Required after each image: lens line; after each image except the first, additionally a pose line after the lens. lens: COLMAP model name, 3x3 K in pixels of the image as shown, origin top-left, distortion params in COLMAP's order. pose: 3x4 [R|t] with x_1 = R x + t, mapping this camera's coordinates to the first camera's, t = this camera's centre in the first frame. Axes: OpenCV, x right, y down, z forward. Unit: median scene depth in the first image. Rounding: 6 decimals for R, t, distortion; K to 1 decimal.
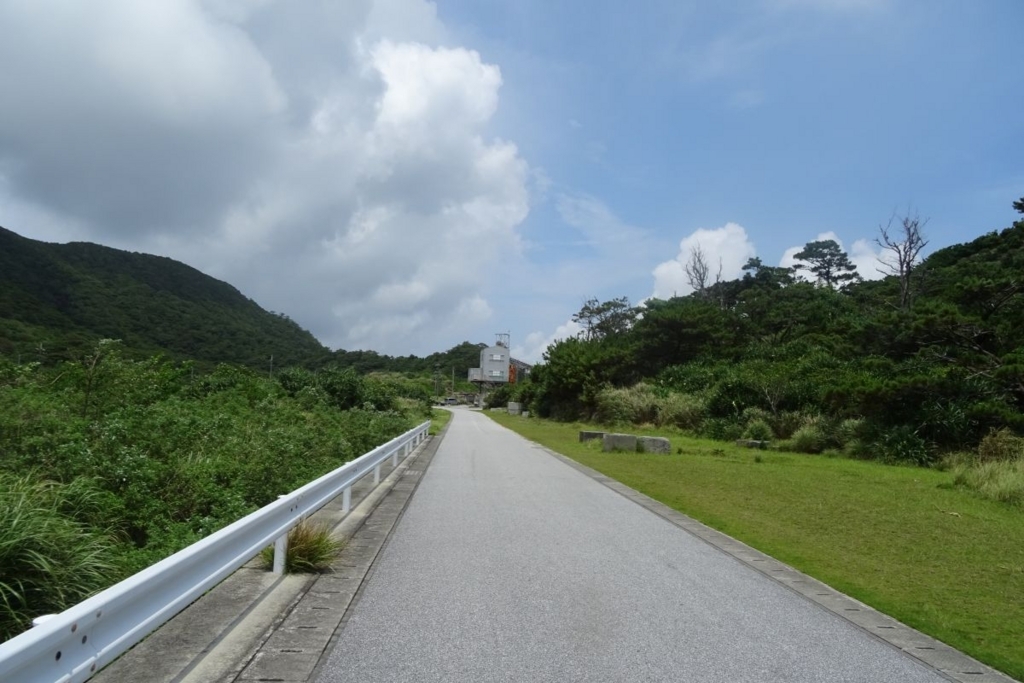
lens RADIAL K [[425.0, 0, 512.0], [0, 425.0, 341.5], [0, 0, 1]] dist [-0.000083, -0.000185]
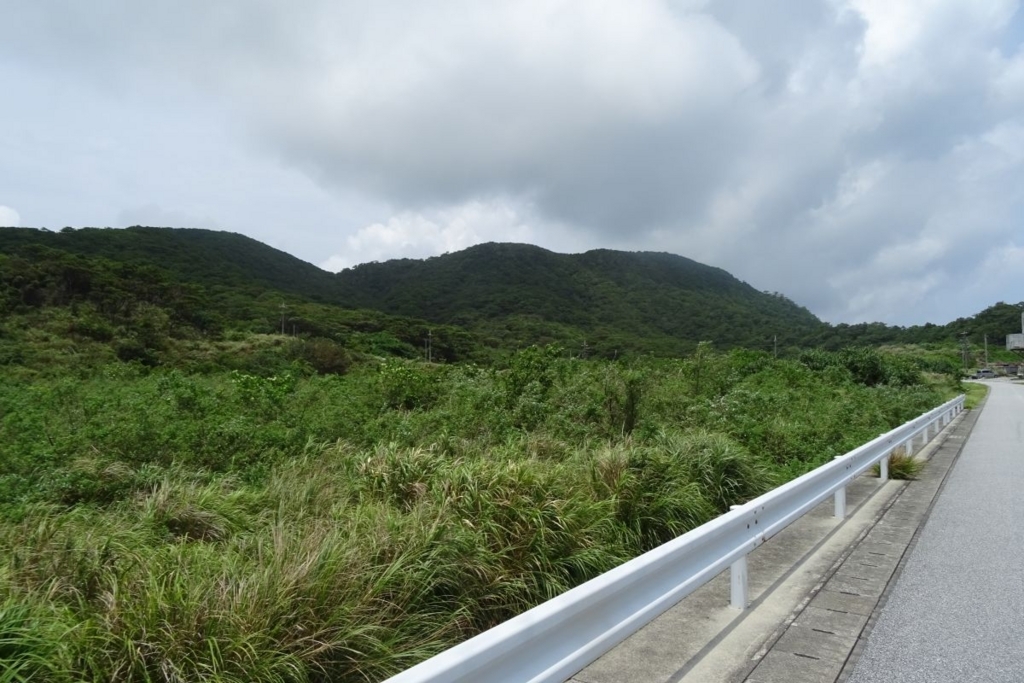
lens RADIAL K [[803.8, 0, 512.0], [0, 803.8, 341.5], [0, 0, 1]] dist [0.025453, 0.003799]
pose [[0.789624, -0.068226, -0.609786, 0.103394], [0.126365, 0.990577, 0.052802, -0.129344], [0.600438, -0.118749, 0.790806, -0.852268]]
